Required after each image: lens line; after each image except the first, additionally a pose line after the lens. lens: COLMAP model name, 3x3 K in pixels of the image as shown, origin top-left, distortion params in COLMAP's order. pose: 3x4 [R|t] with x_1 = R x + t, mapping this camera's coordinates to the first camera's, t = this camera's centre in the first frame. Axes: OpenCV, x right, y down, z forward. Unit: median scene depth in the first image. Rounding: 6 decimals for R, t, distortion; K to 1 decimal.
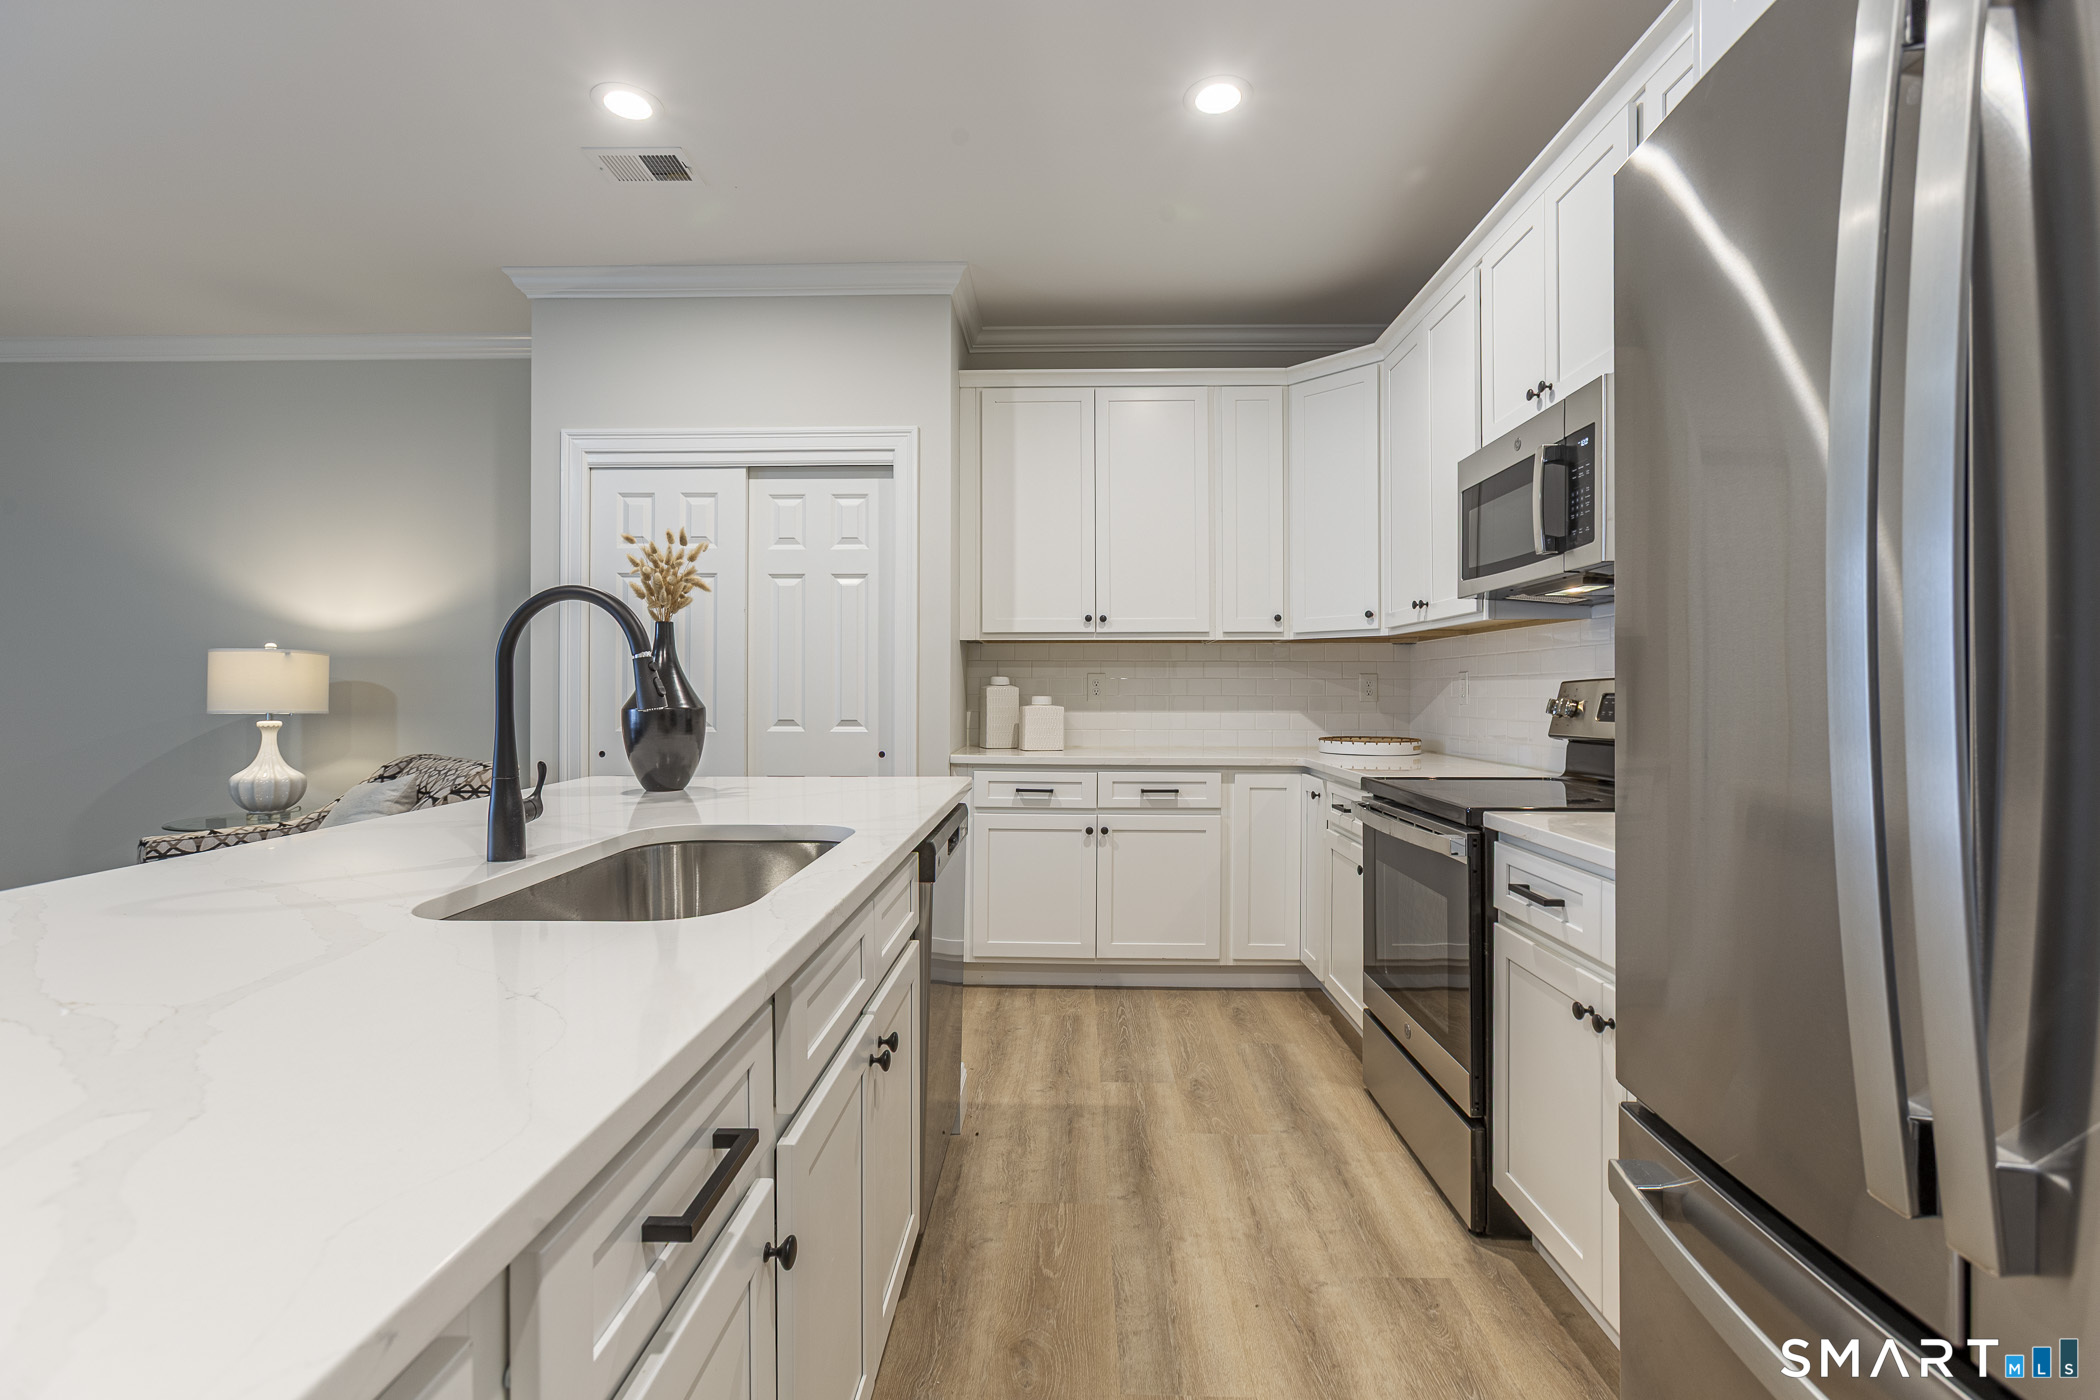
lens RADIAL K [[946.2, 0, 1048.7], [0, 946.2, 685.8], [0, 0, 1]] dist [0.000771, 0.000886]
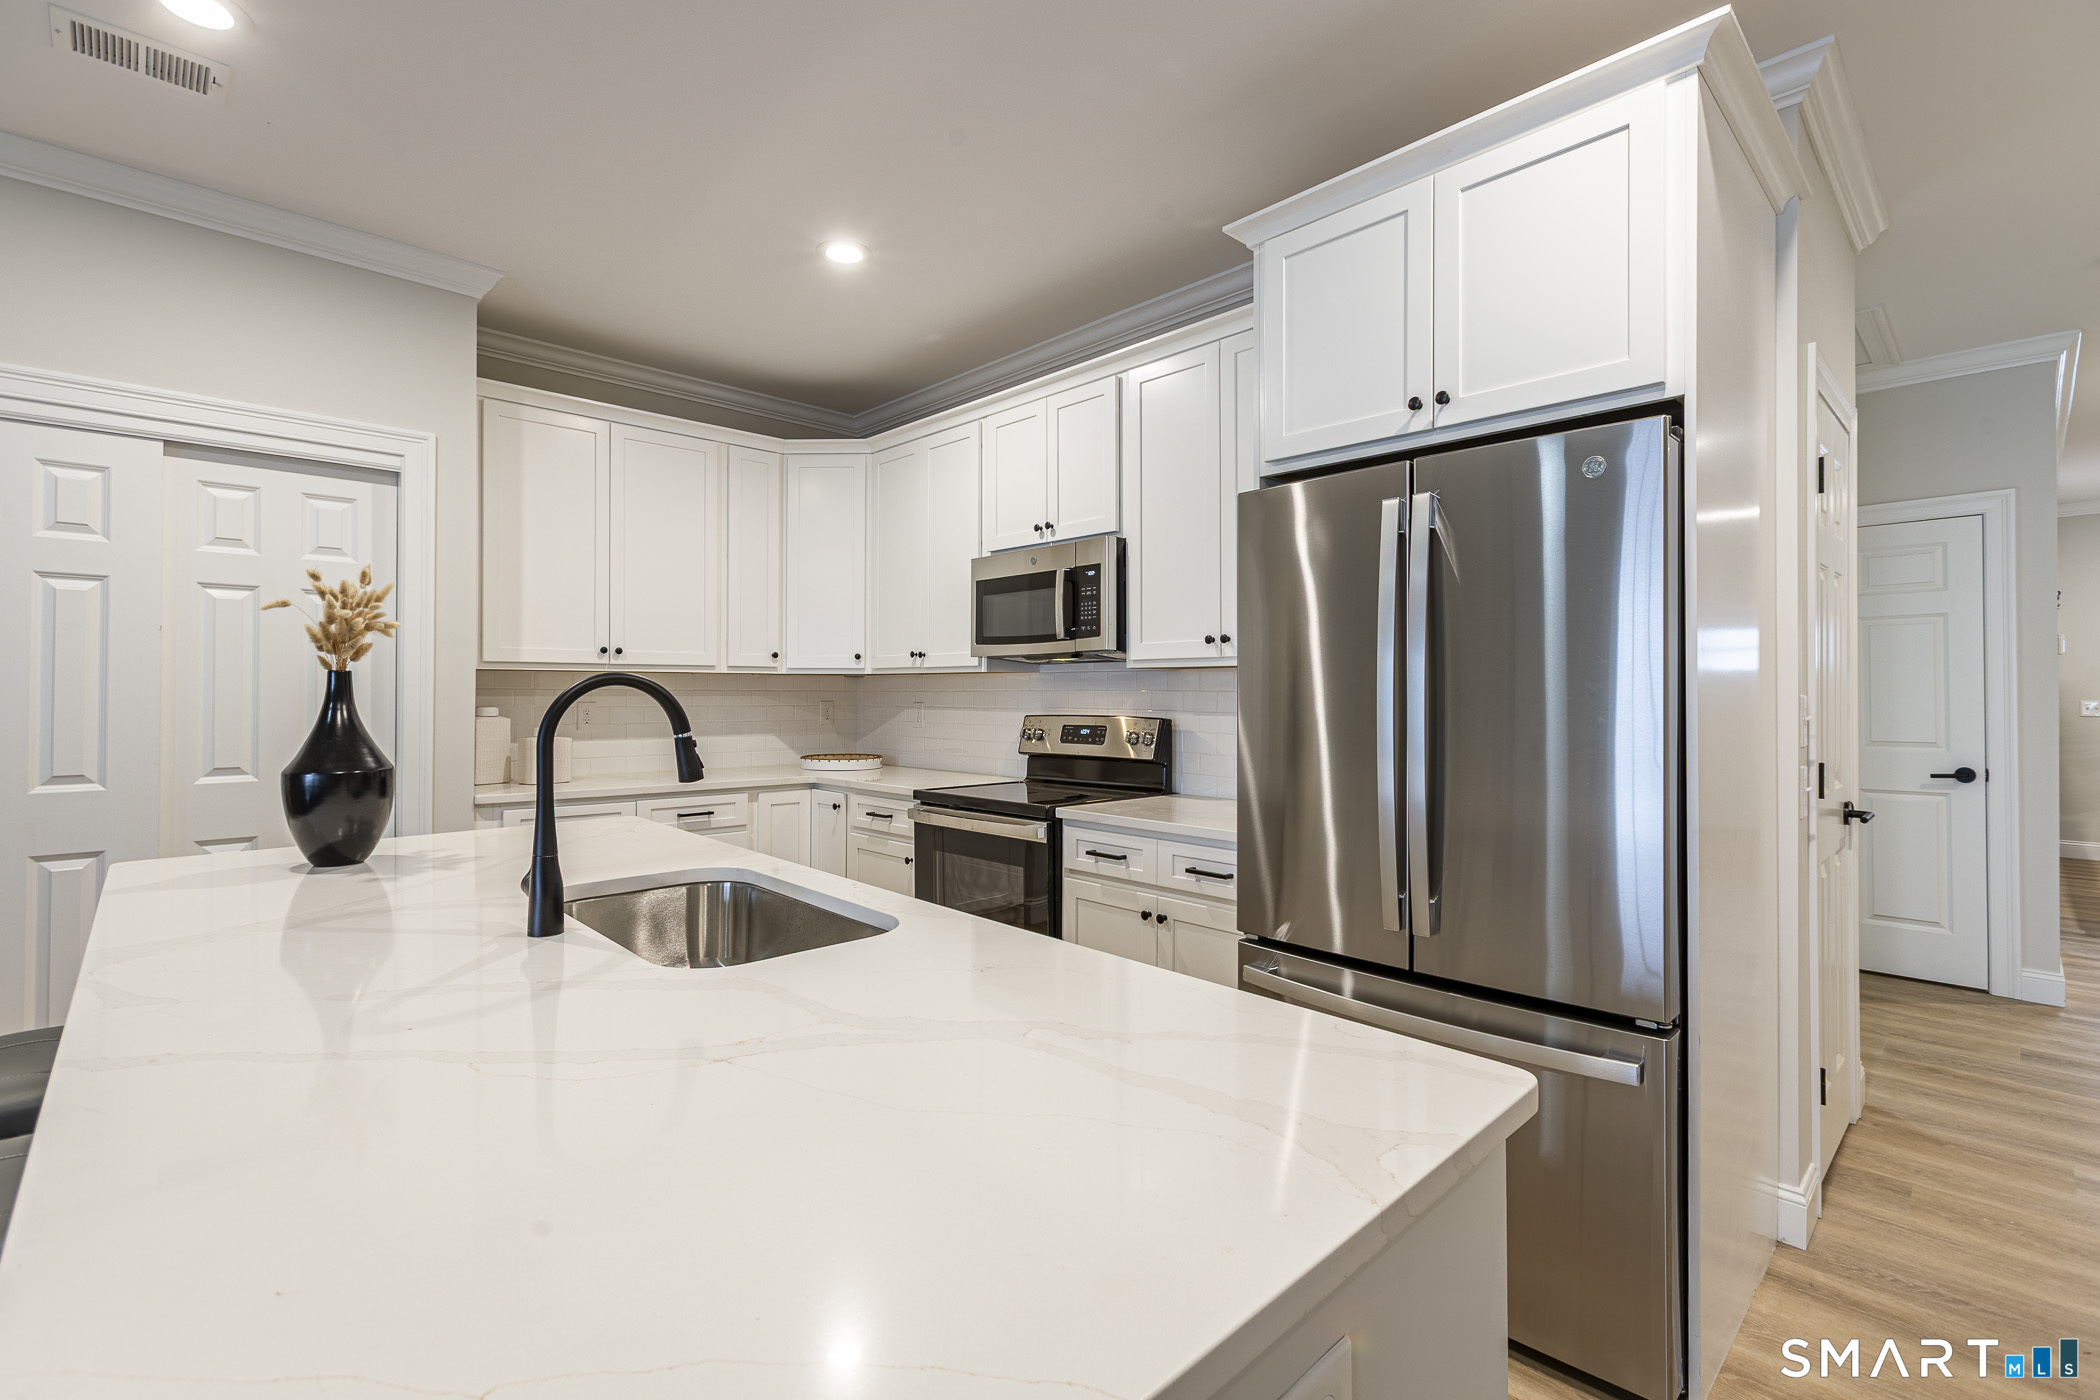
lens RADIAL K [[946.2, 0, 1048.7], [0, 946.2, 685.8], [0, 0, 1]] dist [0.000771, 0.000886]
pose [[0.707352, 0.006098, 0.706835, -0.410873], [-0.005003, 0.999981, -0.003620, -0.038805], [-0.706844, -0.000976, 0.707369, -0.059945]]
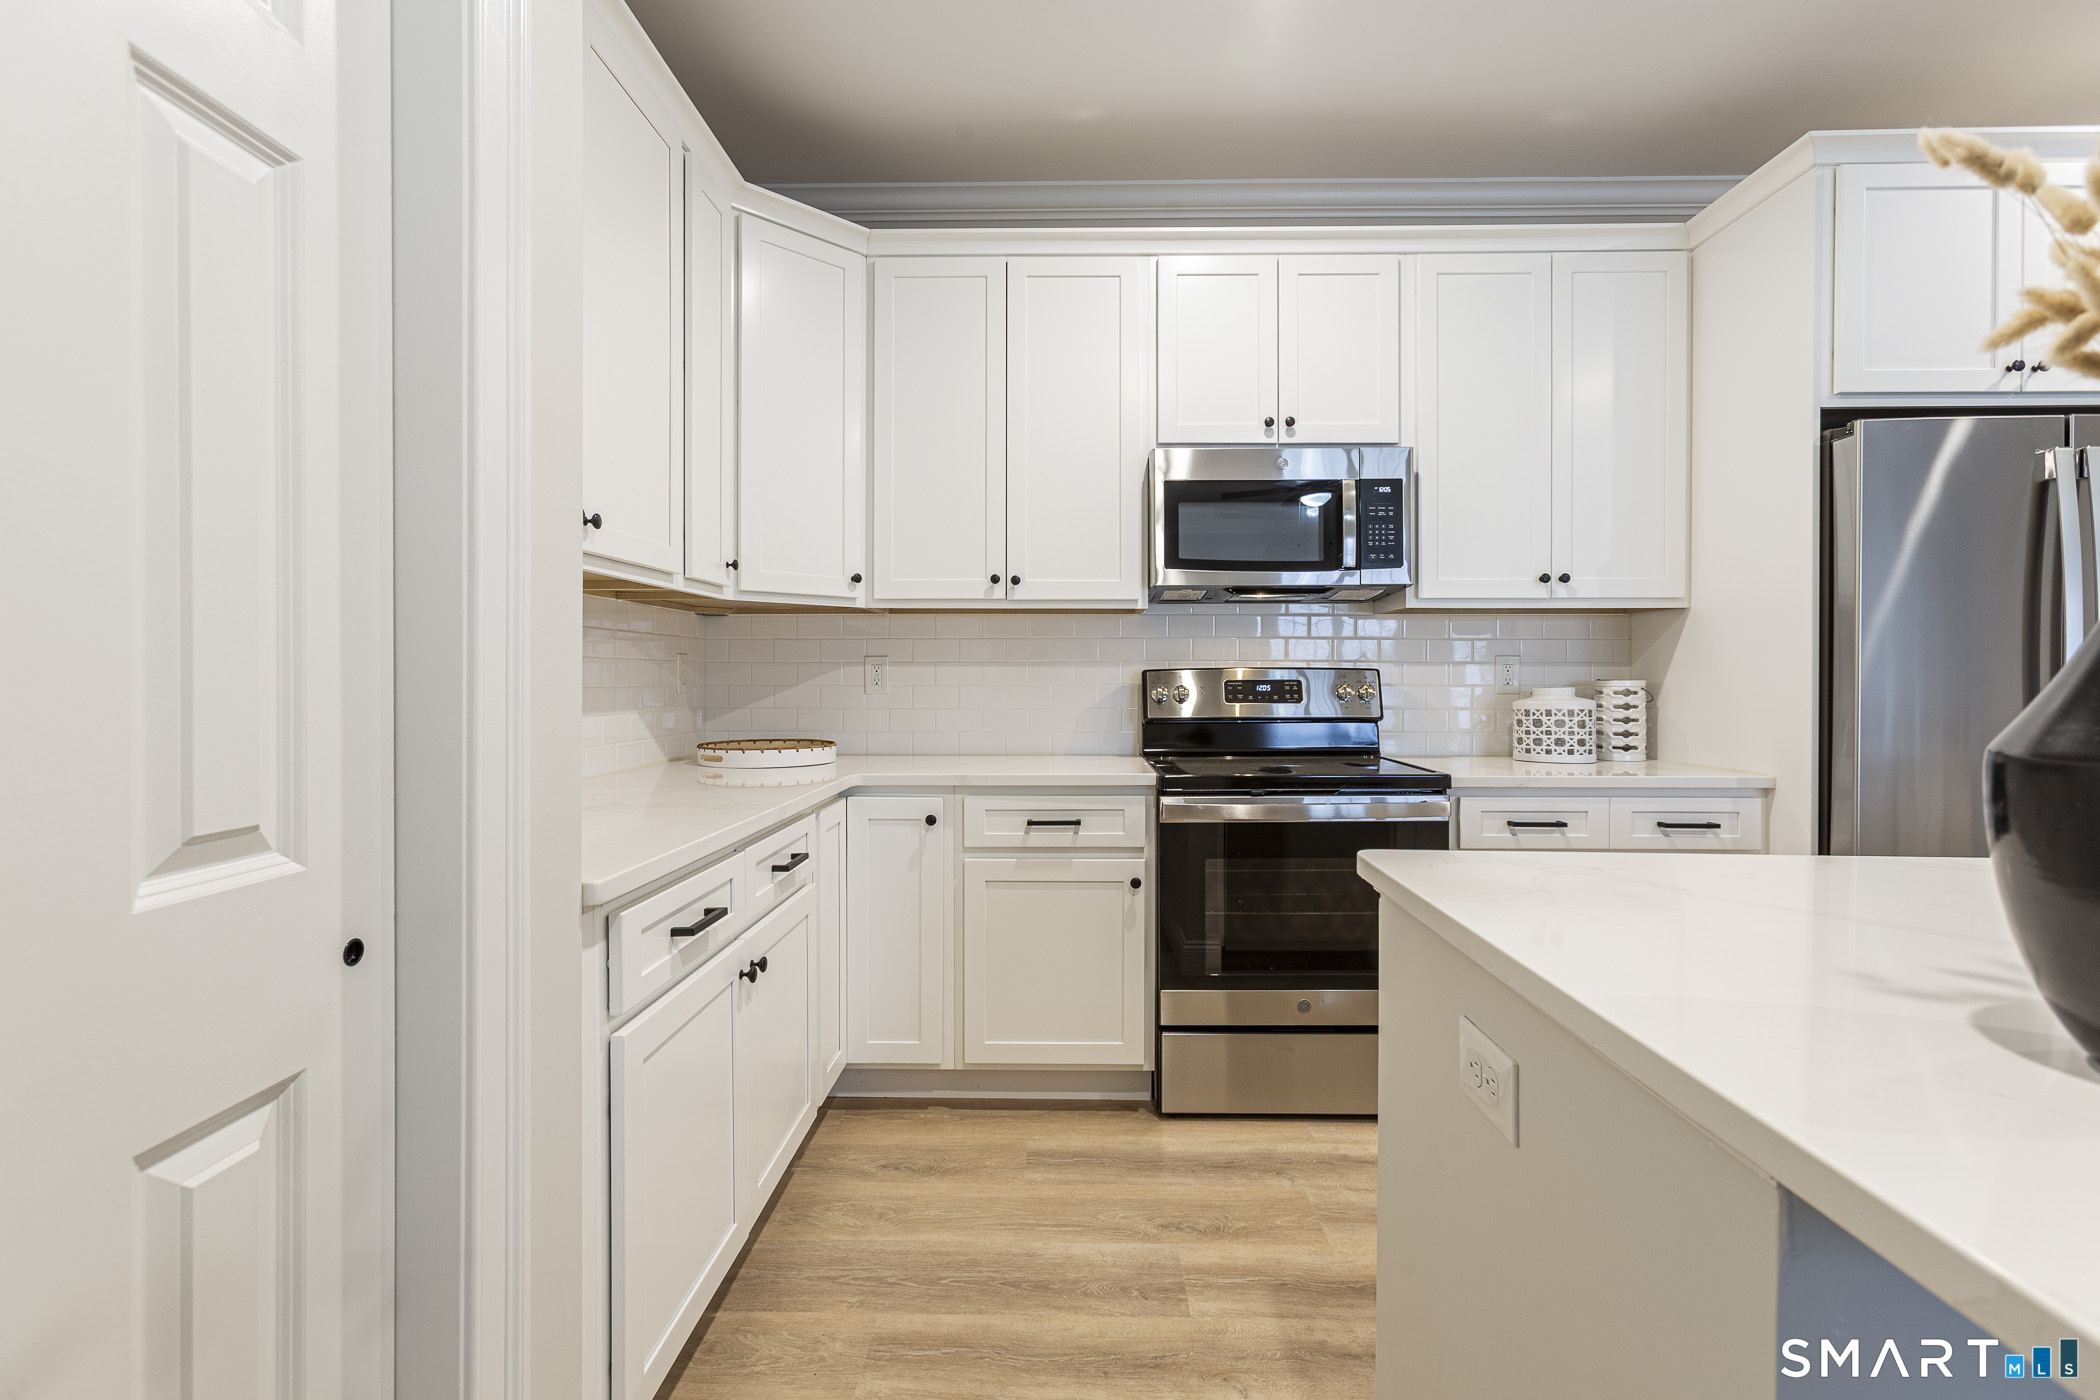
lens RADIAL K [[934.7, 0, 1060.2], [0, 934.7, 682.7], [0, 0, 1]] dist [0.000627, 0.000624]
pose [[-0.008480, -0.007928, 0.999933, -0.480735], [-0.004431, 0.999959, 0.007890, 0.001991], [-0.999954, -0.004364, -0.008515, 0.958374]]
